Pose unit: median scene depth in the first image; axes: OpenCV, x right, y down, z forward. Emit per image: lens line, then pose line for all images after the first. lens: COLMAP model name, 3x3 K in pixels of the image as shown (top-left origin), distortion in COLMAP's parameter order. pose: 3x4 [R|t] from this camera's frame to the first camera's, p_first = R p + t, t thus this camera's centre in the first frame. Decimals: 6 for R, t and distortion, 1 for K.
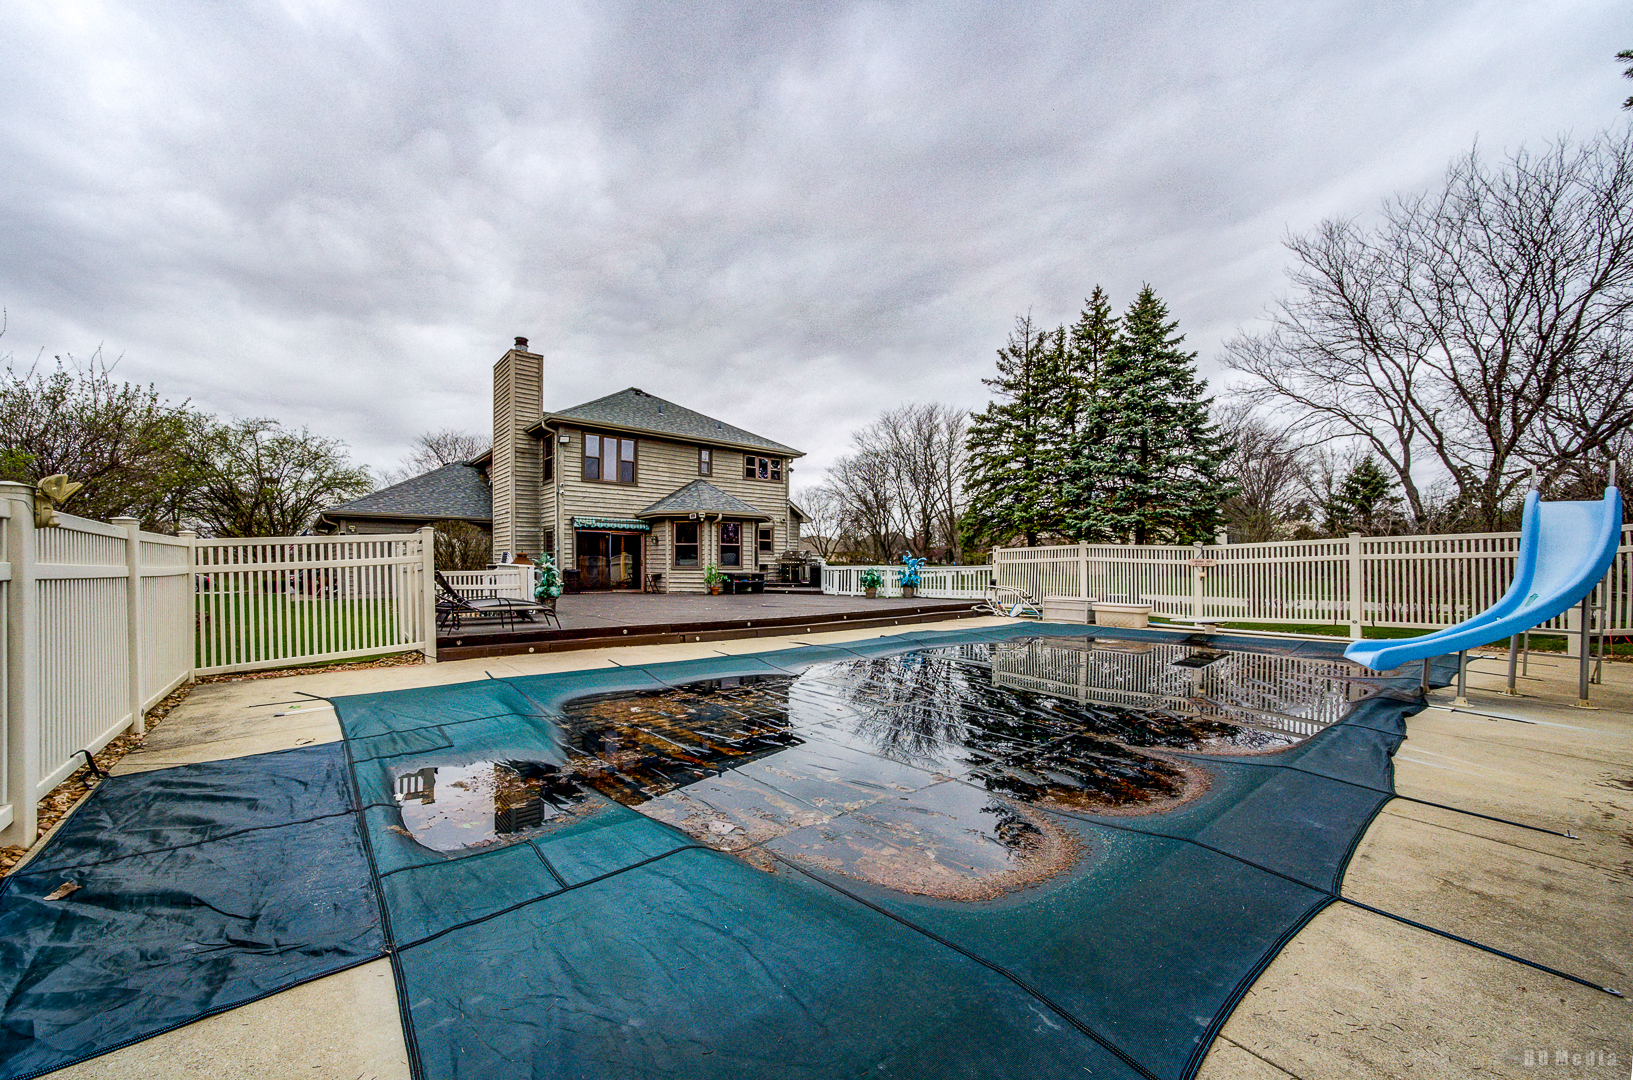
lens RADIAL K [[569.0, 0, 816.5], [0, 569.0, 540.0], [0, 0, 1]] dist [0.000282, 0.000012]
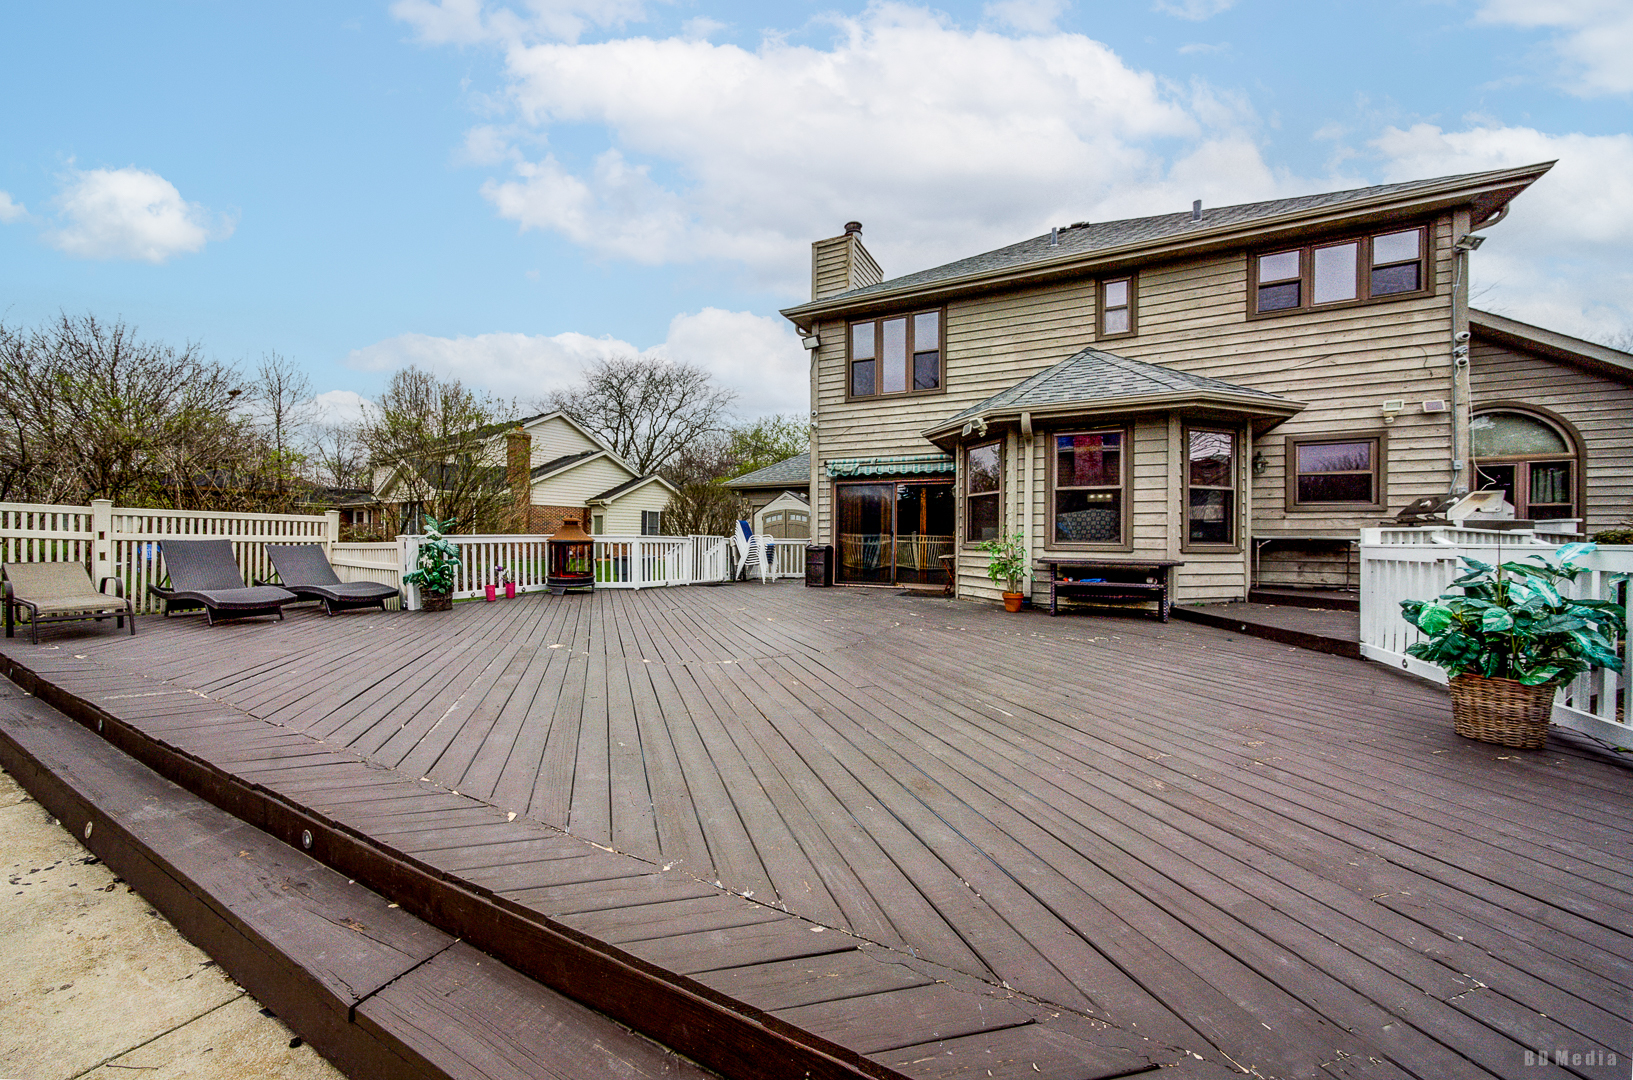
lens RADIAL K [[569.0, 0, 816.5], [0, 569.0, 540.0], [0, 0, 1]] dist [0.000282, 0.000012]
pose [[0.424310, 0.008914, -0.905473, 0.126106], [0.048716, 0.998279, 0.032656, 0.021997], [0.904206, -0.057968, 0.423145, 0.658365]]
